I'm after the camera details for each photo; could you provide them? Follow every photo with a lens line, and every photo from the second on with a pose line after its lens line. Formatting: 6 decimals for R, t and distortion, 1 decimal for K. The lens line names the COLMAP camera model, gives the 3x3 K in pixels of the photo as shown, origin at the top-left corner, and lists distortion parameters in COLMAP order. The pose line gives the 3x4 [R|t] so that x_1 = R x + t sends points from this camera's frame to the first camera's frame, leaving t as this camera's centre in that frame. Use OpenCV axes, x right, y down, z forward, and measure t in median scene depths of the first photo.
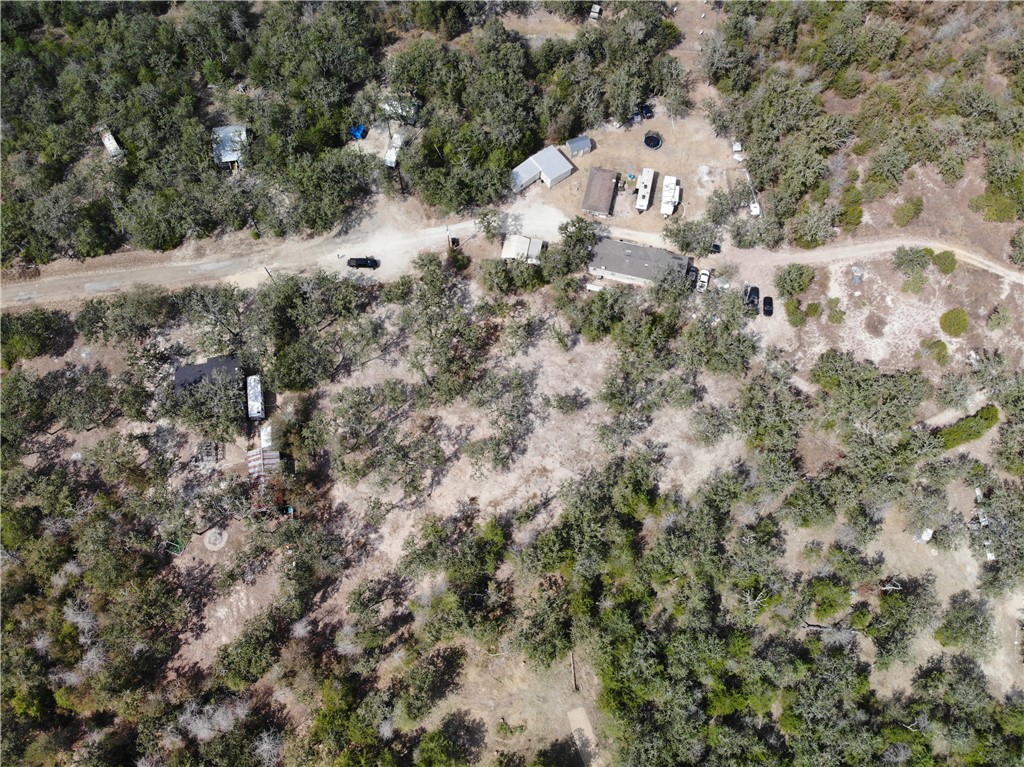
lens RADIAL K [[740.4, 0, 511.7], [0, 740.4, 388.4], [0, 0, 1]] dist [0.077245, -0.196955]
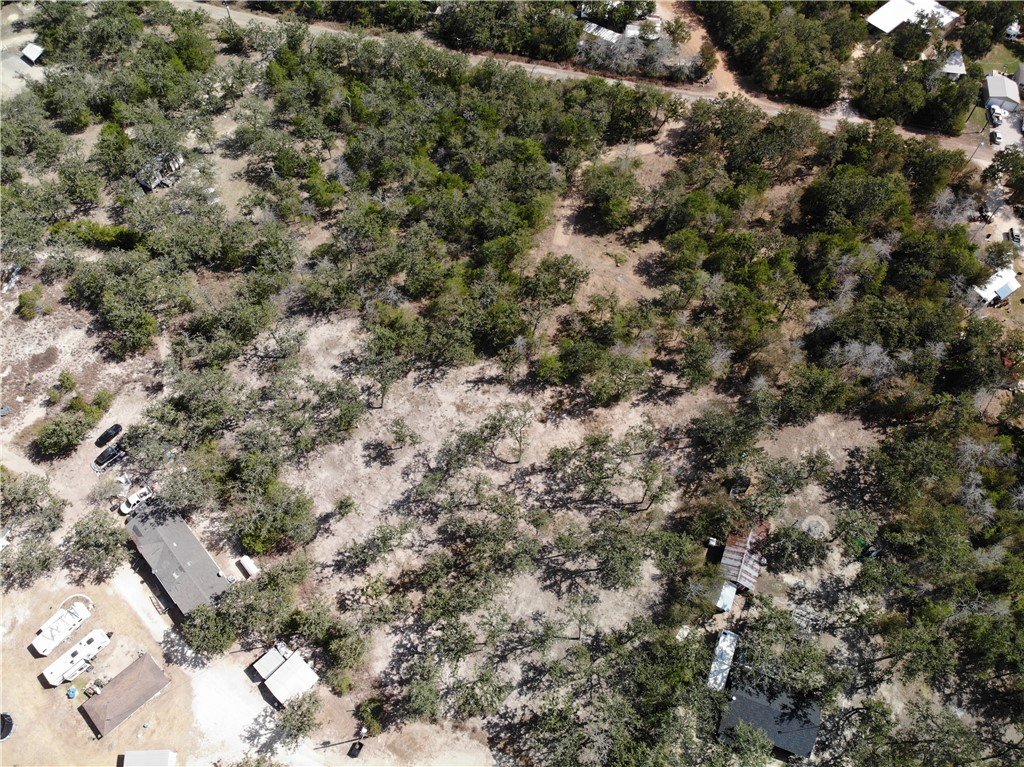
lens RADIAL K [[749.8, 0, 512.0], [0, 749.8, 383.5], [0, 0, 1]] dist [0.055232, -0.160741]
pose [[-0.838546, -0.484543, 0.249115, -0.222655], [0.498237, -0.496970, 0.710479, -0.490193], [-0.220455, 0.719888, 0.658150, 0.354239]]
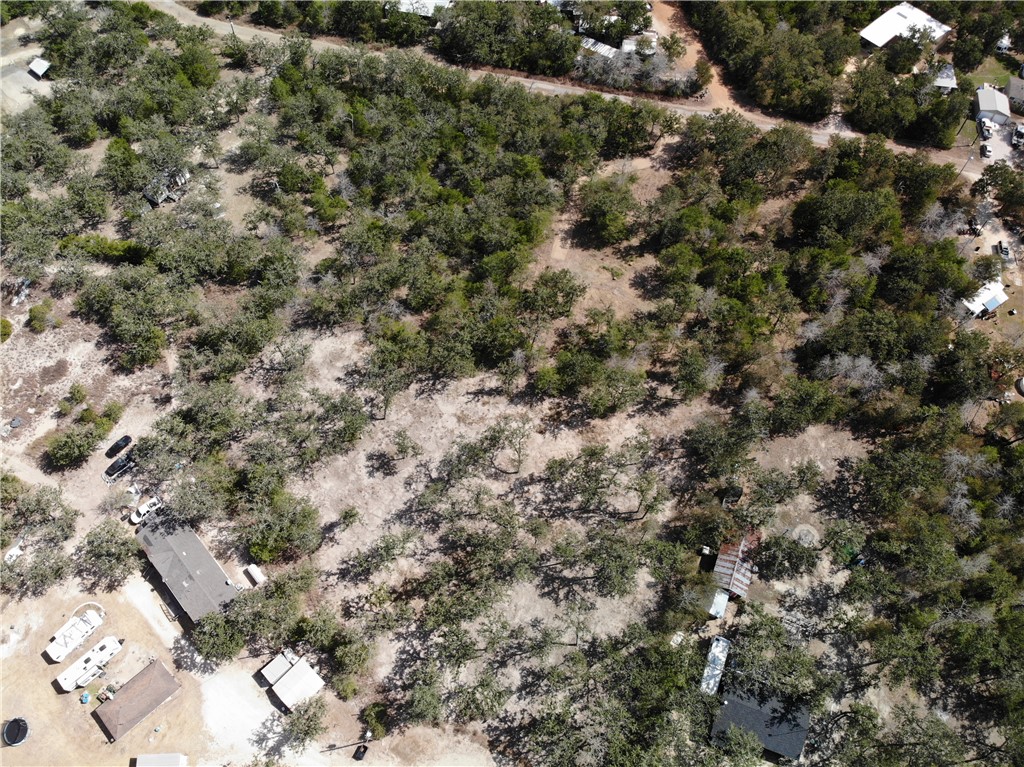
lens RADIAL K [[749.8, 0, 512.0], [0, 749.8, 383.5], [0, 0, 1]] dist [0.055232, -0.160741]
pose [[-0.839255, -0.483751, 0.248265, -0.221757], [0.497238, -0.498064, 0.710413, -0.500130], [-0.220011, 0.719665, 0.658542, 0.326237]]
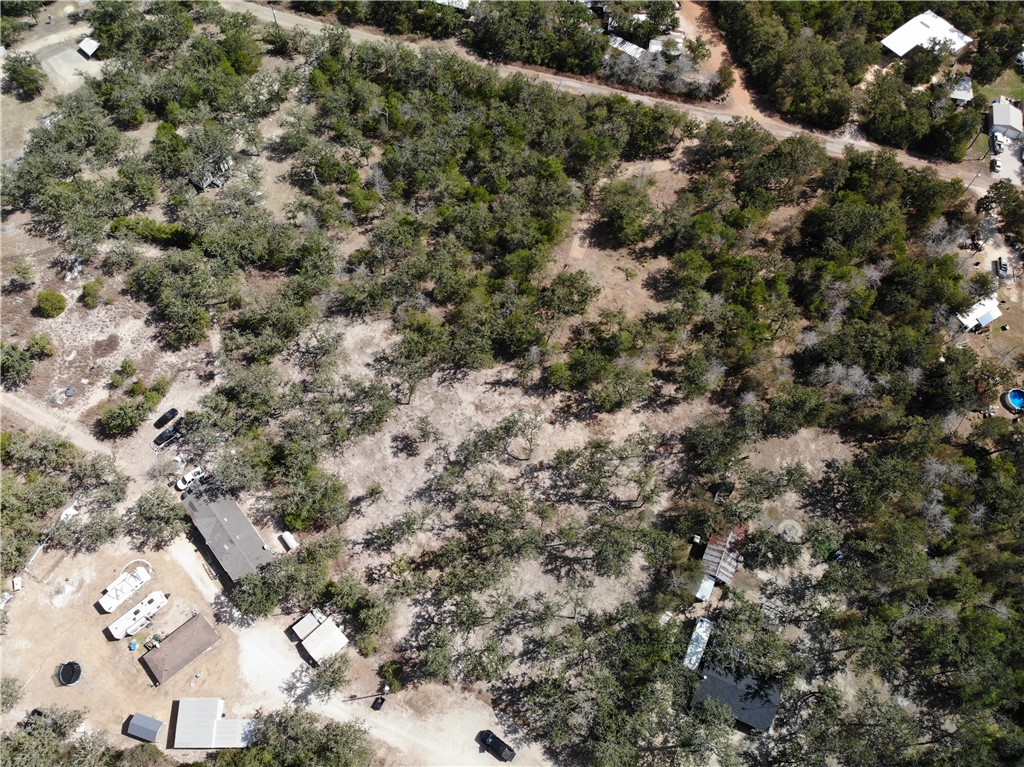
lens RADIAL K [[745.3, 0, 510.6], [0, 745.3, 385.2], [0, 0, 1]] dist [0.072700, -0.189666]
pose [[-0.811175, -0.533385, 0.239781, -0.219234], [0.535631, -0.513074, 0.670712, -0.529356], [-0.234722, 0.672499, 0.701891, 0.248101]]
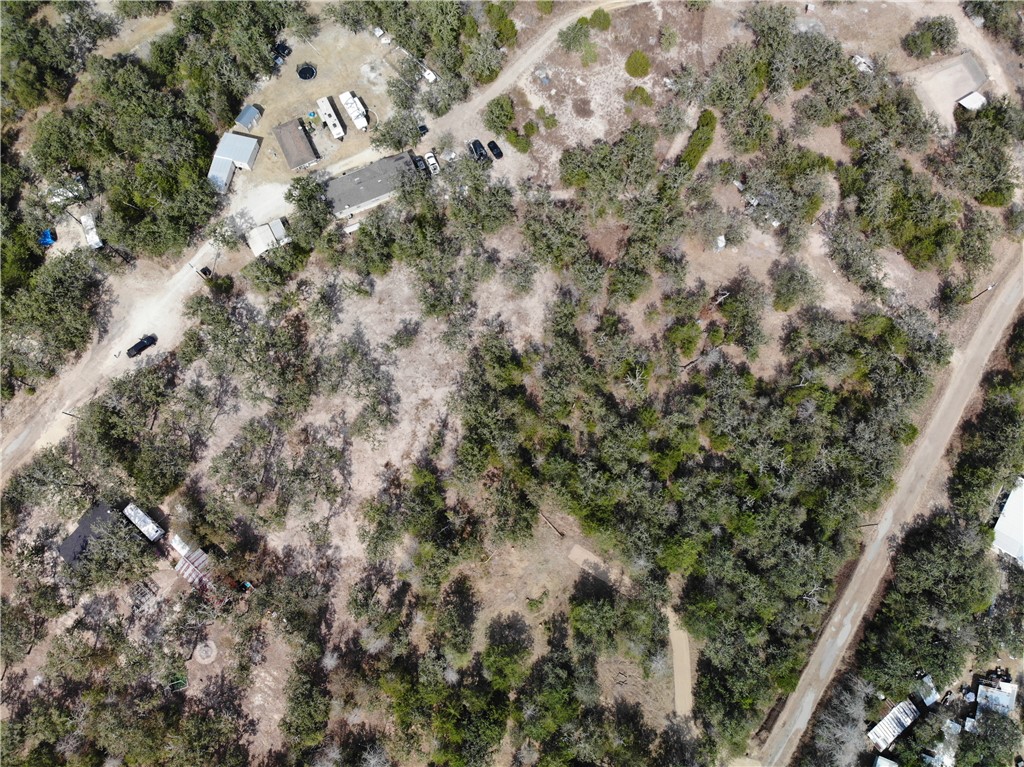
lens RADIAL K [[761.0, 0, 507.7], [0, 761.0, 380.4], [0, 0, 1]] dist [0.065480, -0.189850]
pose [[0.778993, -0.608398, 0.151729, -0.008034], [0.586283, 0.792531, 0.167826, -0.023935], [-0.222356, -0.041779, 0.974070, -0.084757]]
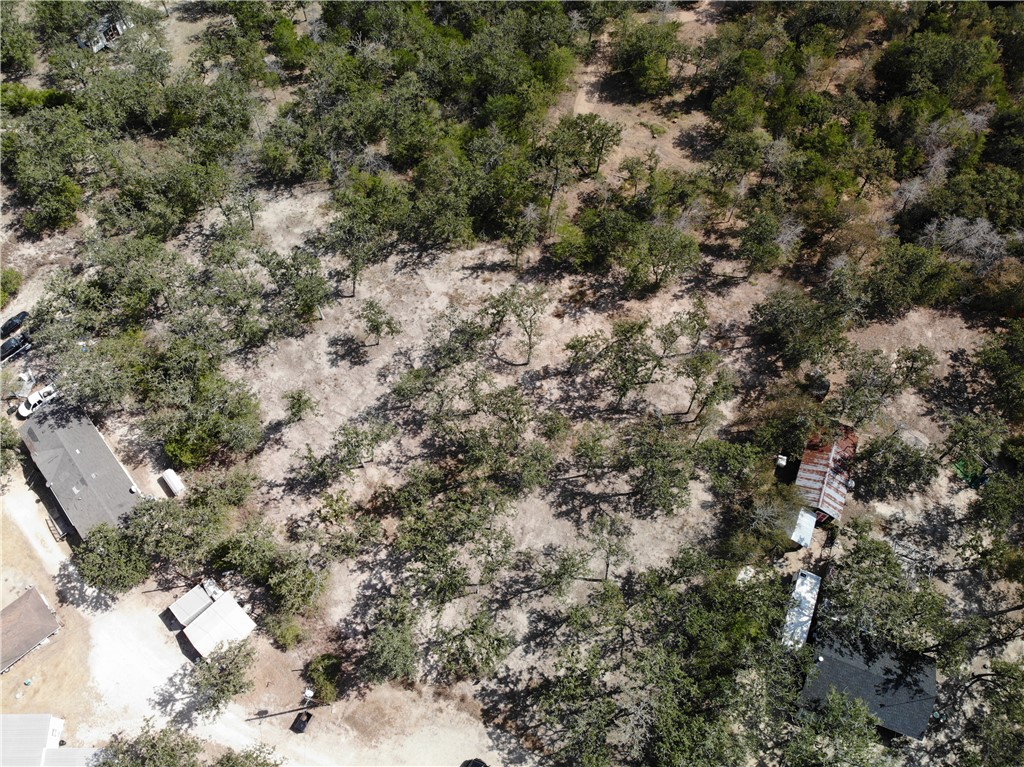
lens RADIAL K [[749.8, 0, 512.0], [0, 749.8, 383.5], [0, 0, 1]] dist [0.055232, -0.160741]
pose [[-0.829725, -0.495719, 0.256551, -0.228251], [0.510318, -0.487512, 0.708454, -0.409399], [-0.226123, 0.718745, 0.657476, 0.564280]]
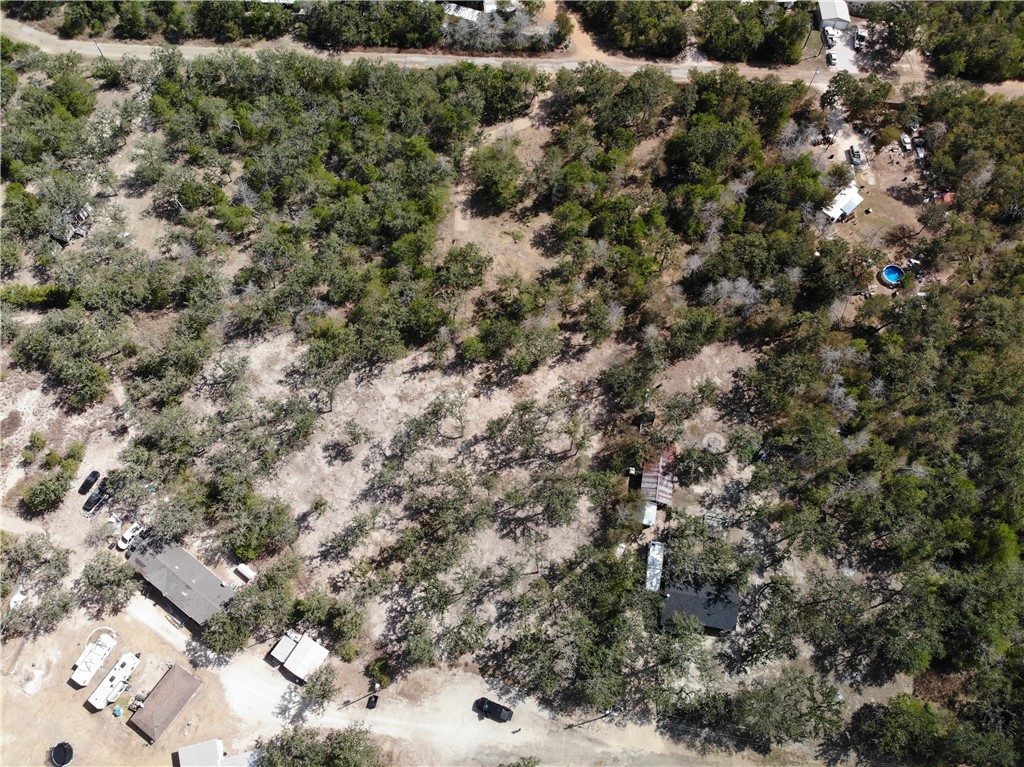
lens RADIAL K [[745.3, 0, 510.6], [0, 745.3, 385.2], [0, 0, 1]] dist [0.072700, -0.189666]
pose [[-0.931960, -0.340411, 0.124780, -0.219269], [0.327675, -0.643534, 0.691732, -0.538385], [-0.155173, 0.685554, 0.711292, 0.224273]]
